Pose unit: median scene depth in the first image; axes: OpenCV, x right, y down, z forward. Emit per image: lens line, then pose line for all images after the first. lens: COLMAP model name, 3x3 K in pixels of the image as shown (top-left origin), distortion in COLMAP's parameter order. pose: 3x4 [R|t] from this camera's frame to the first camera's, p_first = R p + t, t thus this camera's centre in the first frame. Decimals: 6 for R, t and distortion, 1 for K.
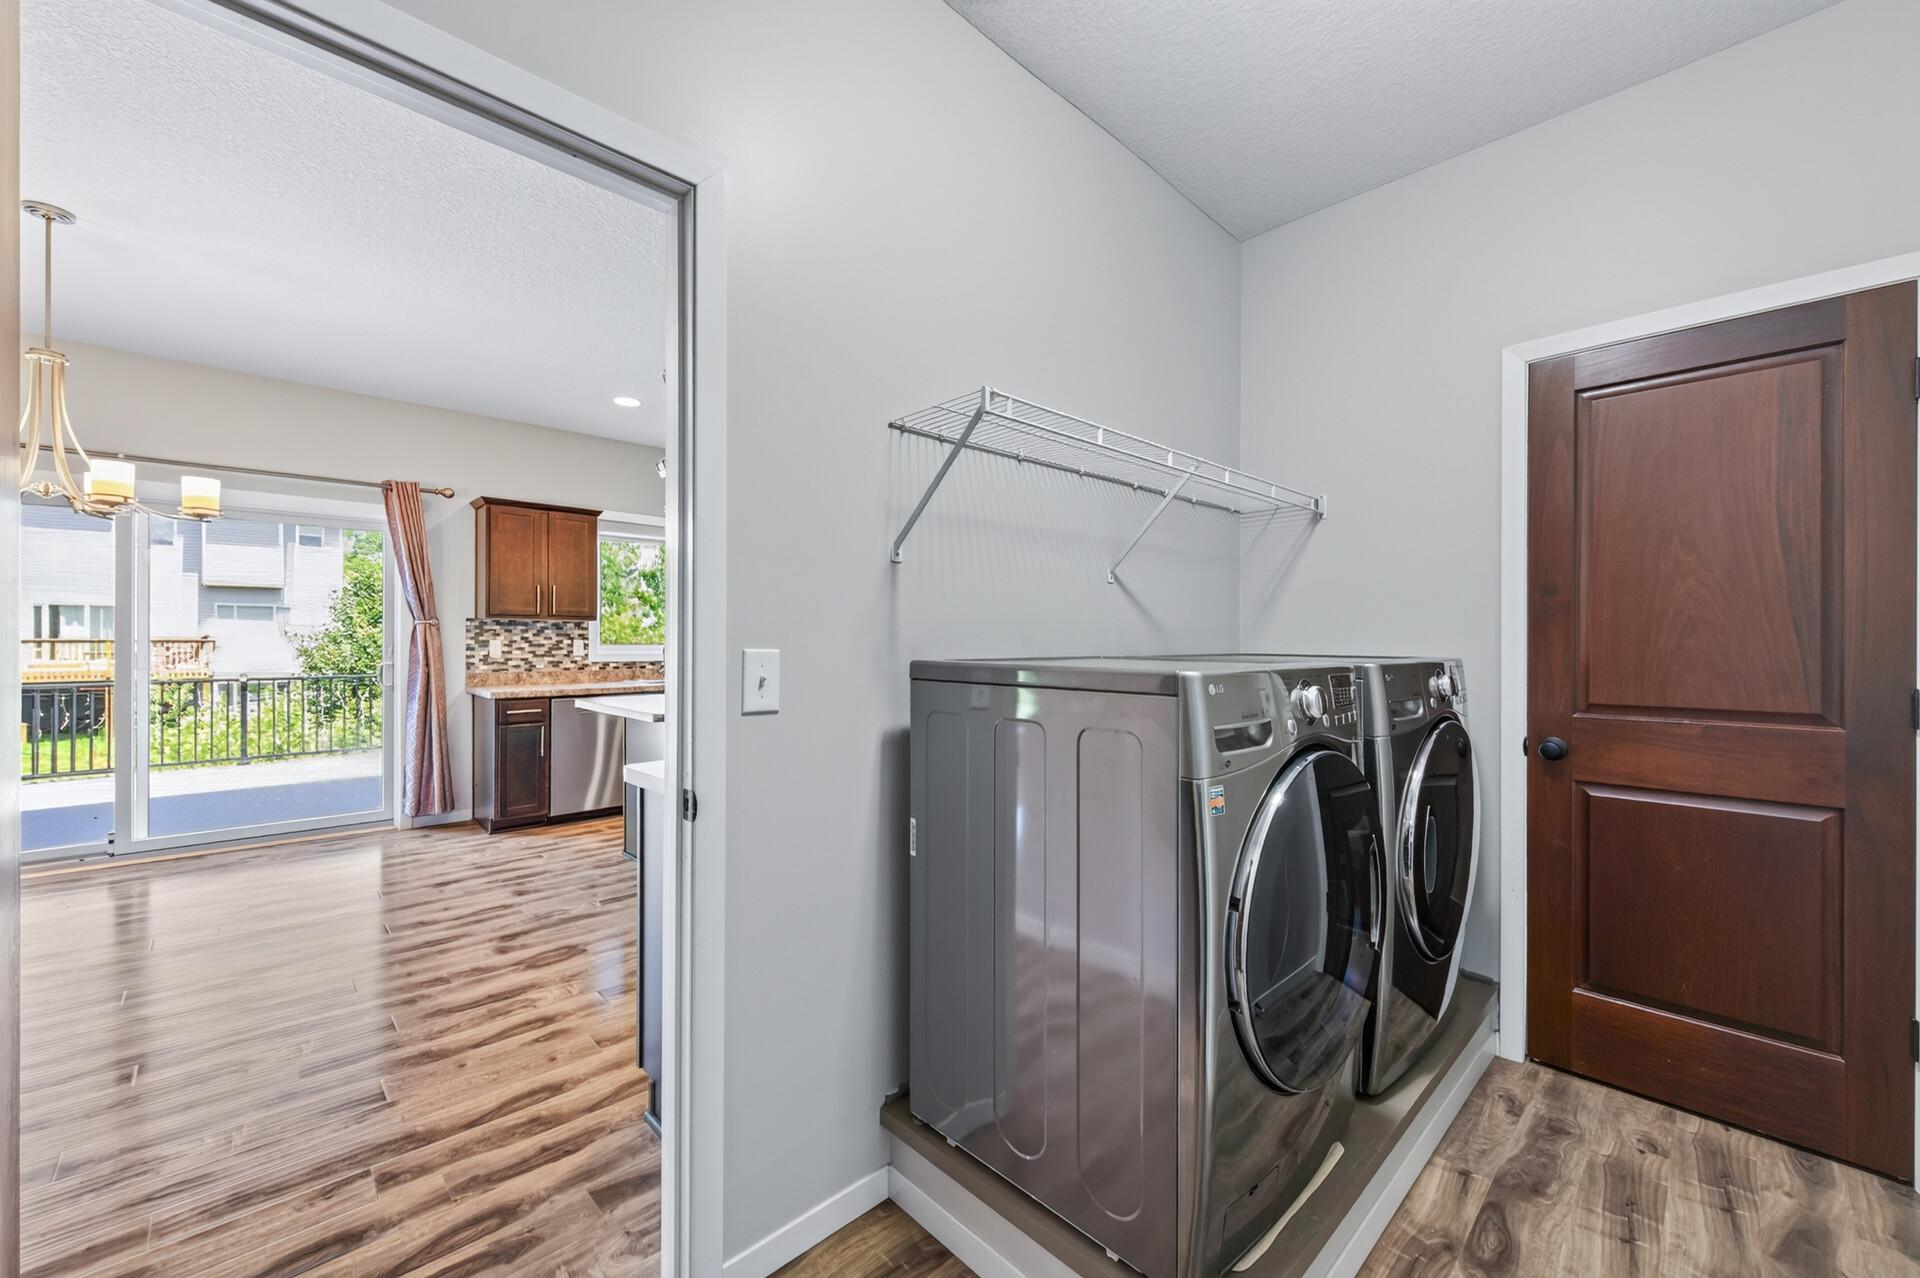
lens RADIAL K [[760.1, 0, 960.0], [0, 760.1, 639.0], [0, 0, 1]] dist [0.001132, 0.000226]
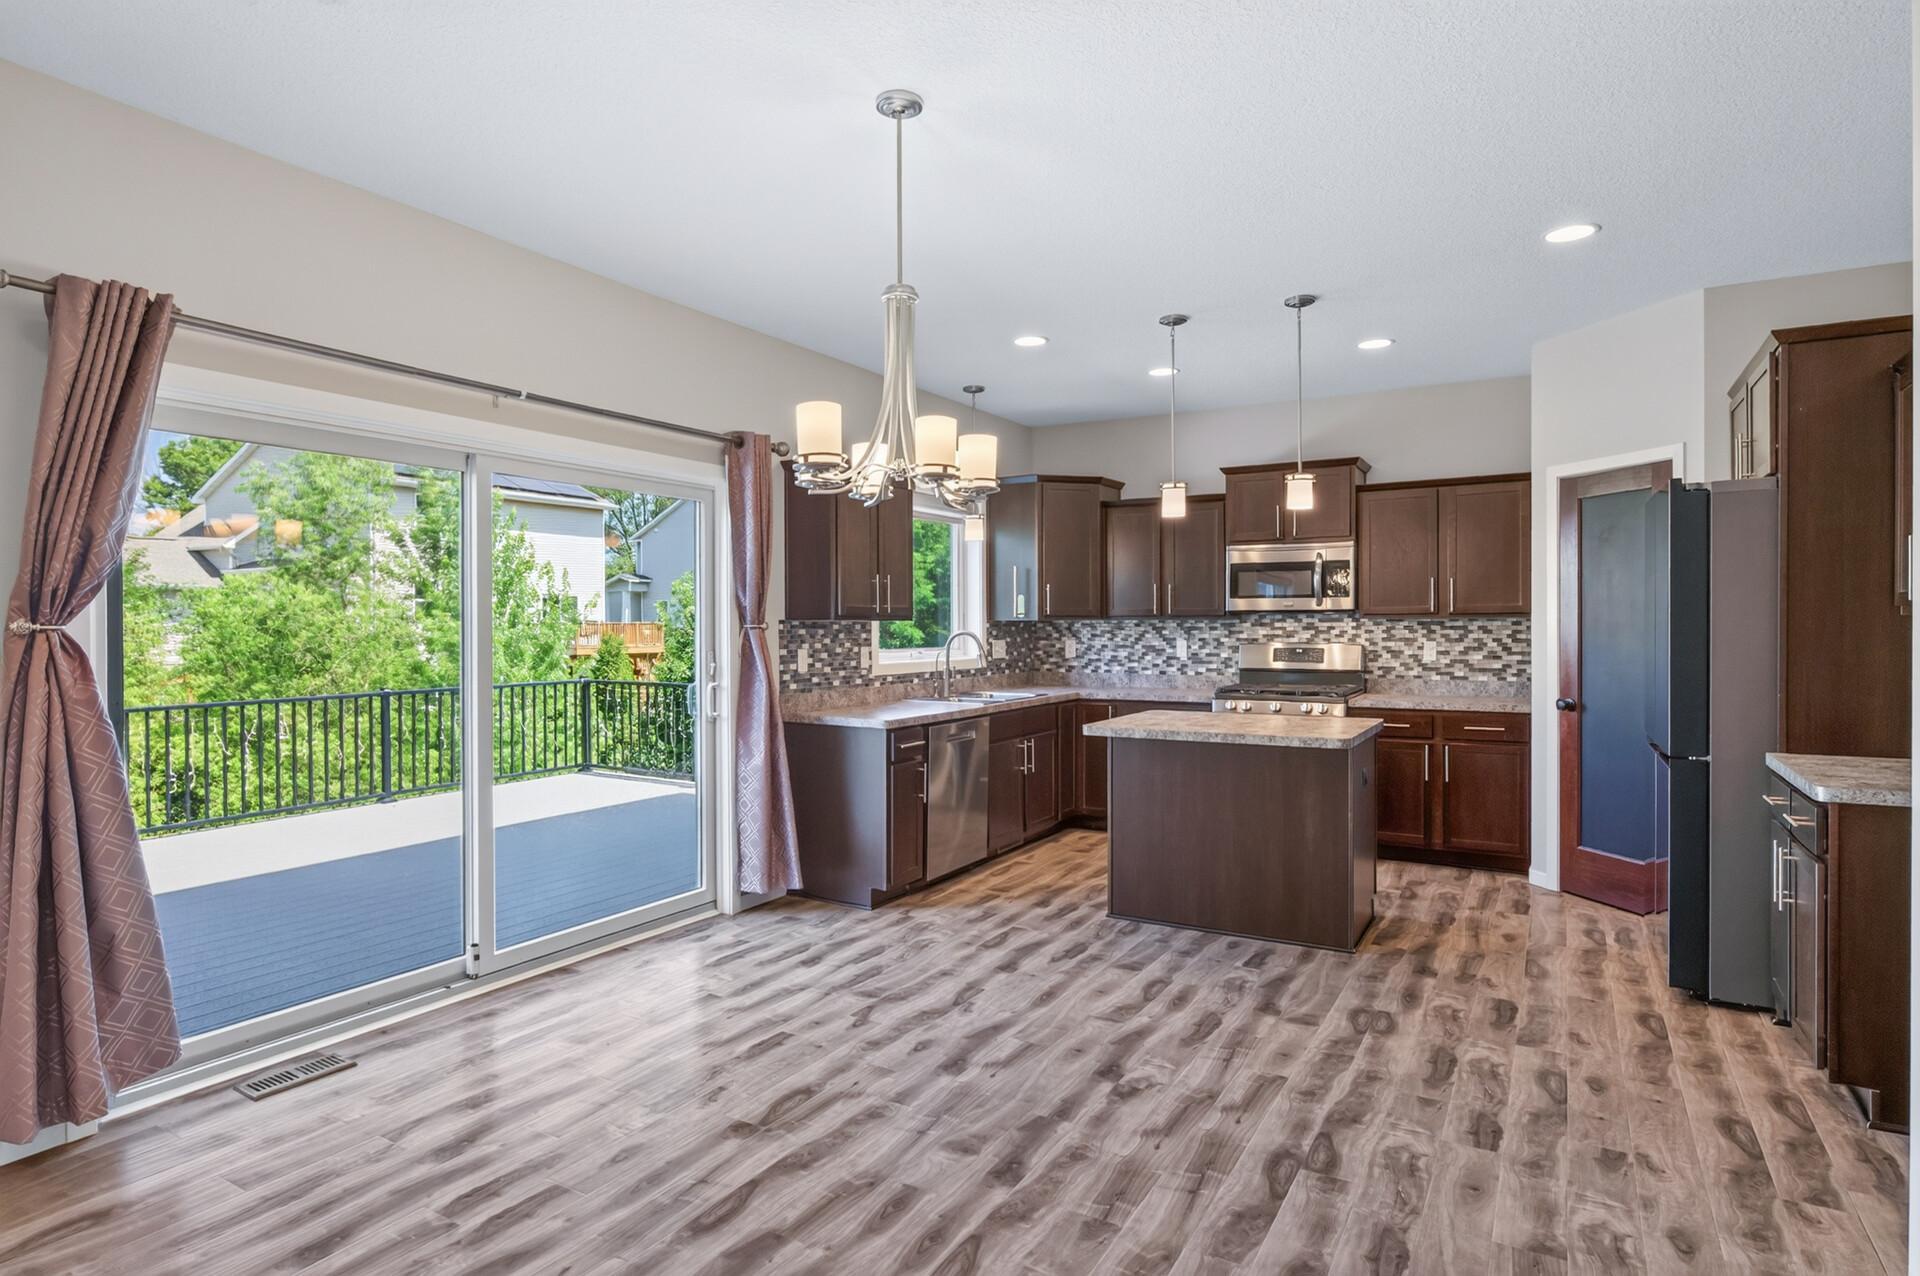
lens RADIAL K [[1032.5, 0, 960.0], [0, 1032.5, 638.0], [0, 0, 1]] dist [-0.002199, 0.000032]
pose [[0.962913, -0.011124, 0.269583, -0.975086], [0.007504, 0.999867, 0.014455, -0.030210], [-0.269708, -0.011896, 0.962869, -0.001076]]
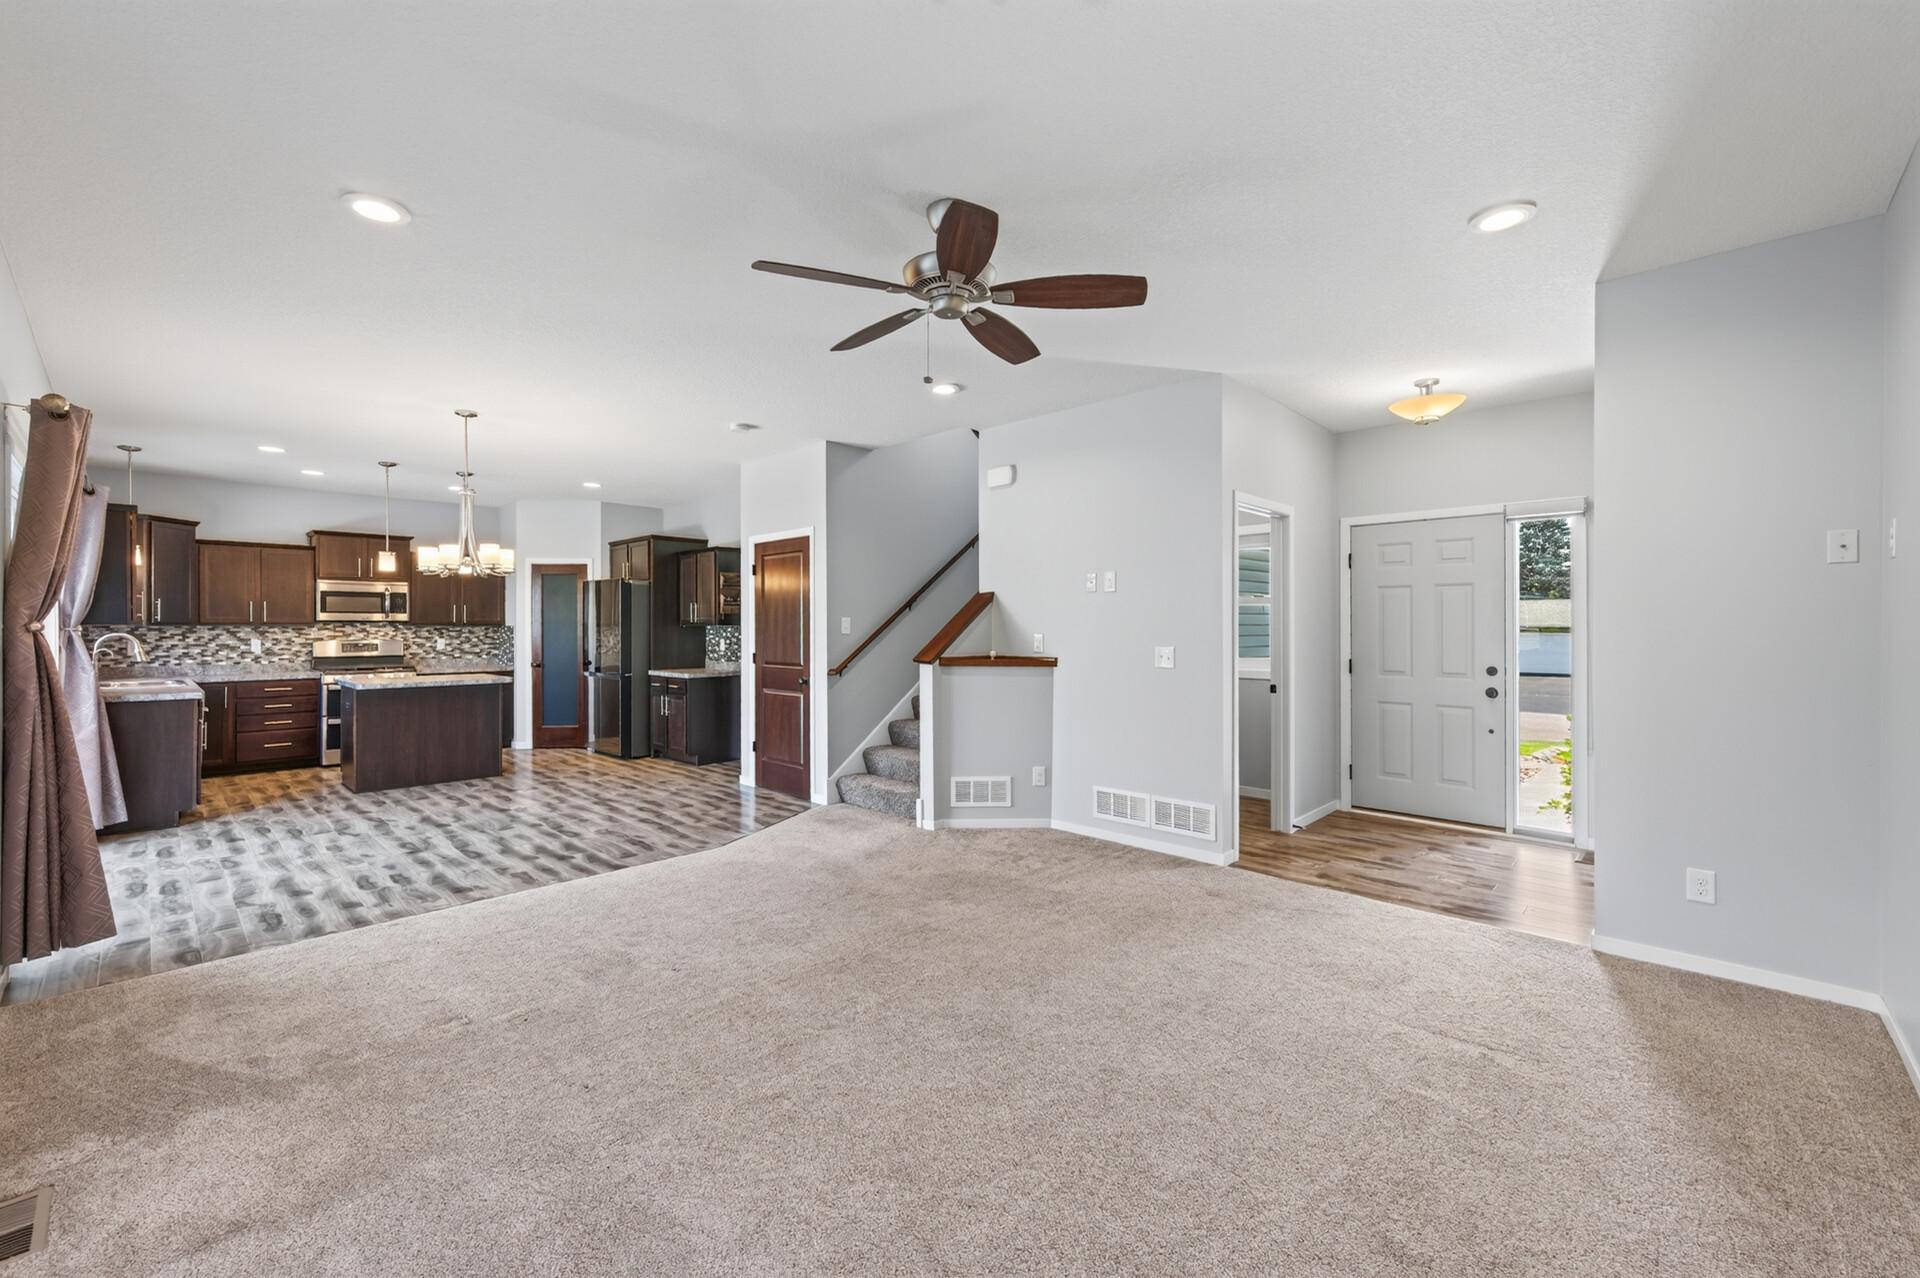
lens RADIAL K [[816.9, 0, 960.0], [0, 816.9, 639.0], [0, 0, 1]] dist [-0.001497, -0.000305]
pose [[-0.035046, -0.015603, 0.999264, -2.166542], [0.001484, 0.999876, 0.015664, -0.029494], [-0.999385, 0.002032, -0.035018, -0.072804]]
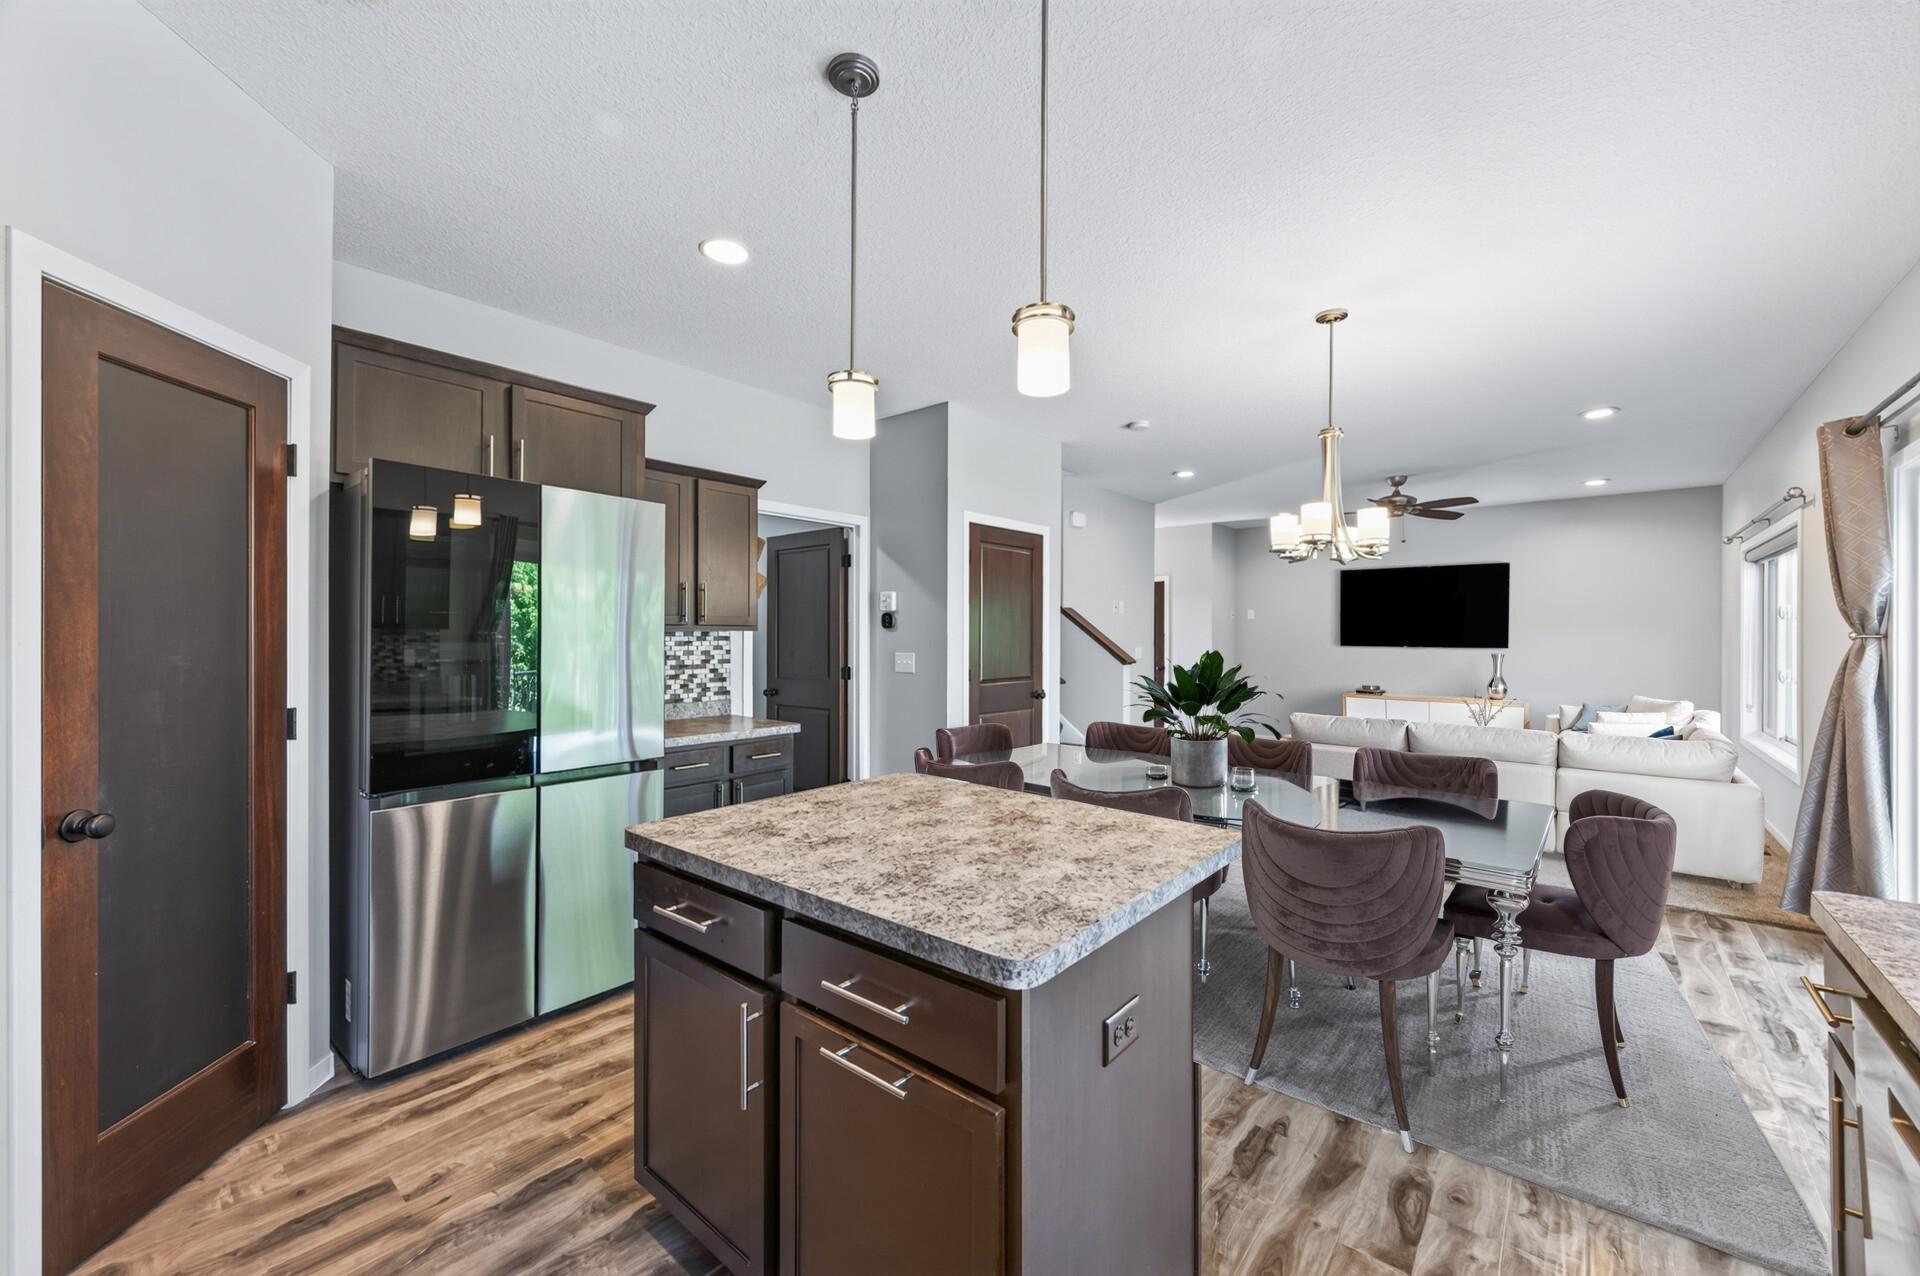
lens RADIAL K [[760.1, 0, 960.0], [0, 760.1, 638.0], [0, 0, 1]] dist [0.001132, 0.000226]
pose [[-0.993746, -0.003495, -0.111612, -0.323137], [-0.004999, 0.999900, 0.013202, -0.030548], [0.111555, 0.013677, -0.993664, 1.470750]]
